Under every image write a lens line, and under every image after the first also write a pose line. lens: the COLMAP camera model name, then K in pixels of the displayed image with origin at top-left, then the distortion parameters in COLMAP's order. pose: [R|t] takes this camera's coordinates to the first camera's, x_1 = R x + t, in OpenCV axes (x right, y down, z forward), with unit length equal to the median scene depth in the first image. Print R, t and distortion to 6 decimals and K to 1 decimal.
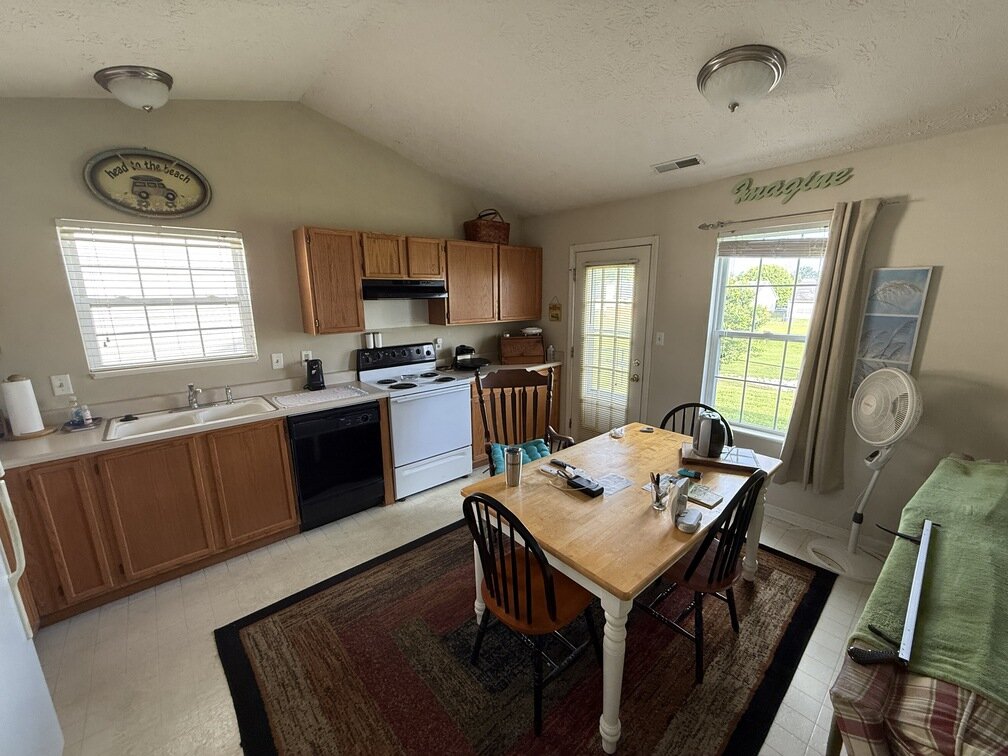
lens RADIAL K [[399.7, 0, 502.1], [0, 399.7, 378.5], [0, 0, 1]] dist [0.000266, -0.000393]
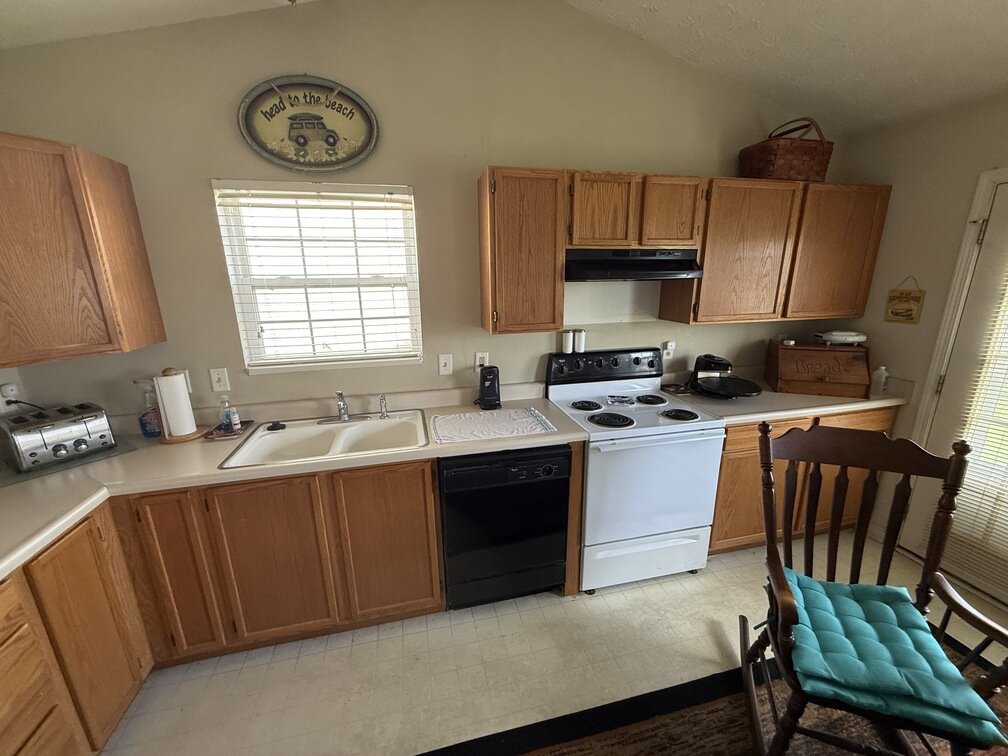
lens RADIAL K [[399.7, 0, 502.1], [0, 399.7, 378.5], [0, 0, 1]] dist [0.000266, -0.000393]
pose [[0.885722, 0.115658, -0.449578, -0.132076], [-0.093630, 0.993071, 0.071016, -0.079688], [0.454677, -0.020807, 0.890414, 0.385630]]
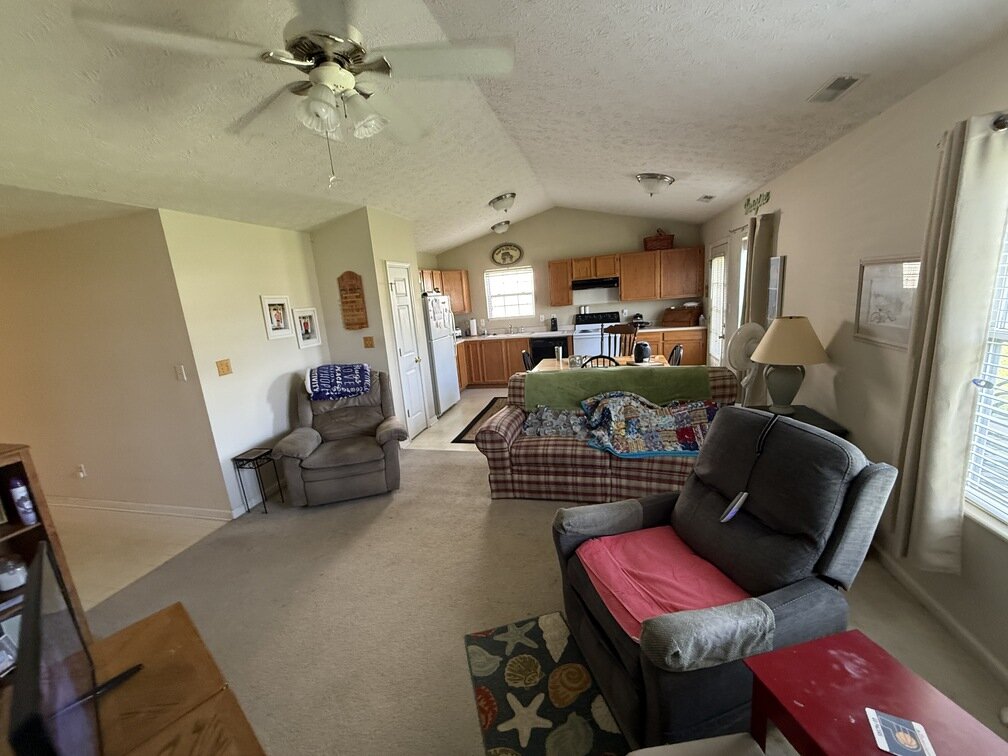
lens RADIAL K [[399.7, 0, 502.1], [0, 399.7, 378.5], [0, 0, 1]] dist [0.000266, -0.000393]
pose [[0.570197, 0.134516, -0.810420, 1.272043], [-0.100681, 0.990509, 0.093570, 0.113018], [0.815315, 0.028240, 0.578328, -0.553314]]
